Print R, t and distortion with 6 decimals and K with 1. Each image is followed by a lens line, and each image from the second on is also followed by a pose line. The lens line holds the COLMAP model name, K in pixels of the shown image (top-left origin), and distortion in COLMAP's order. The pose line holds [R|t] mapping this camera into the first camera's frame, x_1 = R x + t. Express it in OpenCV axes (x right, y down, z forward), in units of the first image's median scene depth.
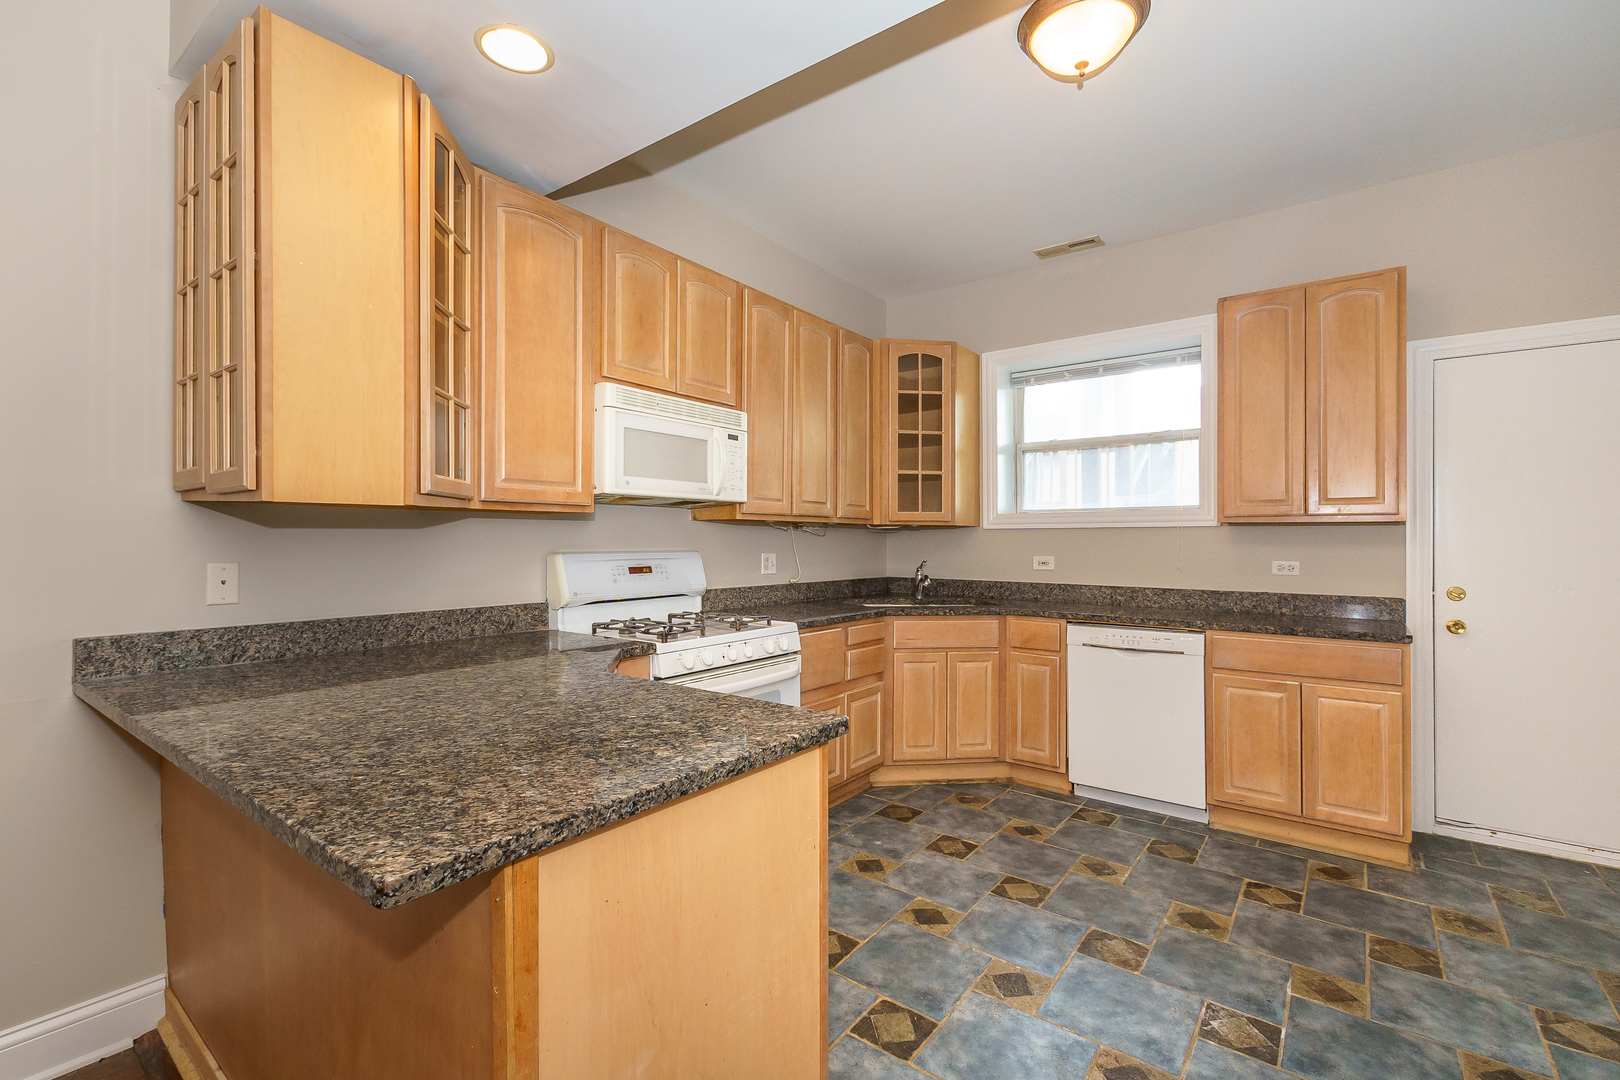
lens RADIAL K [[705.5, 0, 804.6], [0, 705.5, 535.6], [0, 0, 1]] dist [0.003029, -0.000191]
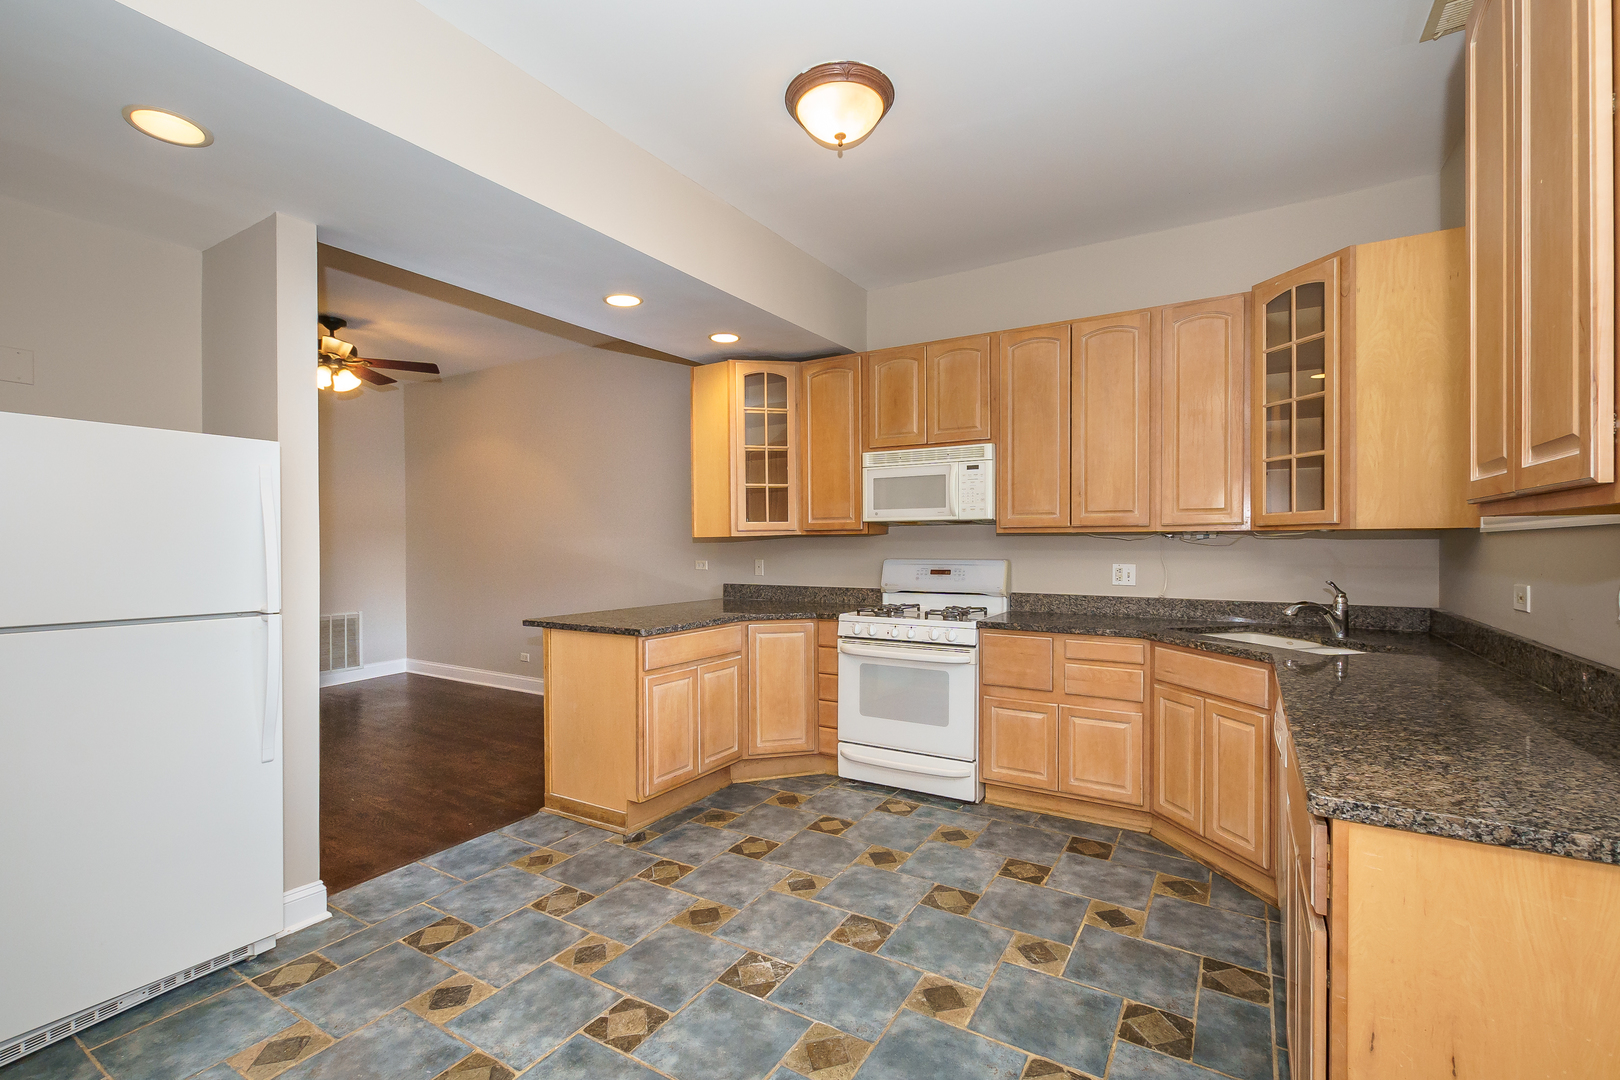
lens RADIAL K [[705.5, 0, 822.3], [0, 705.5, 543.8], [0, 0, 1]] dist [0.003029, -0.000191]
pose [[0.116009, -0.004201, -0.993239, 1.132575], [0.006037, 0.999976, -0.003525, -0.003166], [0.993230, -0.005587, 0.116032, 0.616471]]
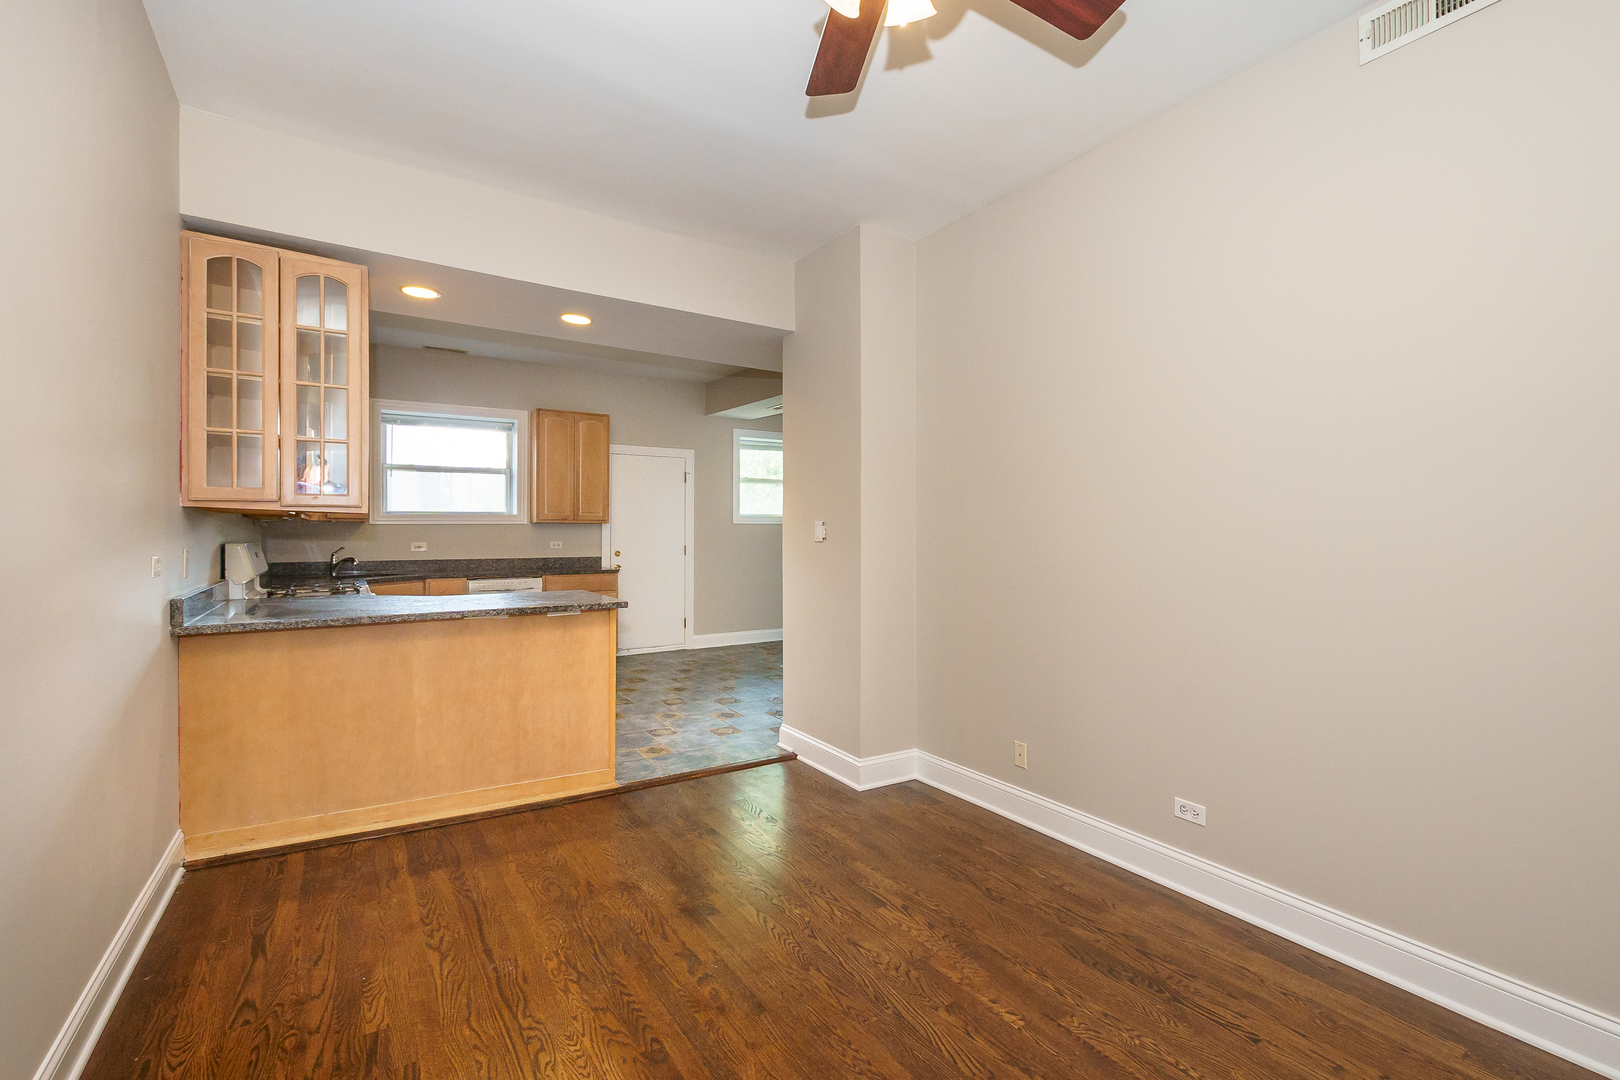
lens RADIAL K [[705.5, 0, 808.4], [0, 705.5, 535.7], [0, 0, 1]] dist [0.003029, -0.000191]
pose [[0.346461, -0.007874, 0.938031, -1.066939], [0.000077, 0.999965, 0.008365, 0.002954], [-0.938064, -0.002826, 0.346450, -0.413370]]
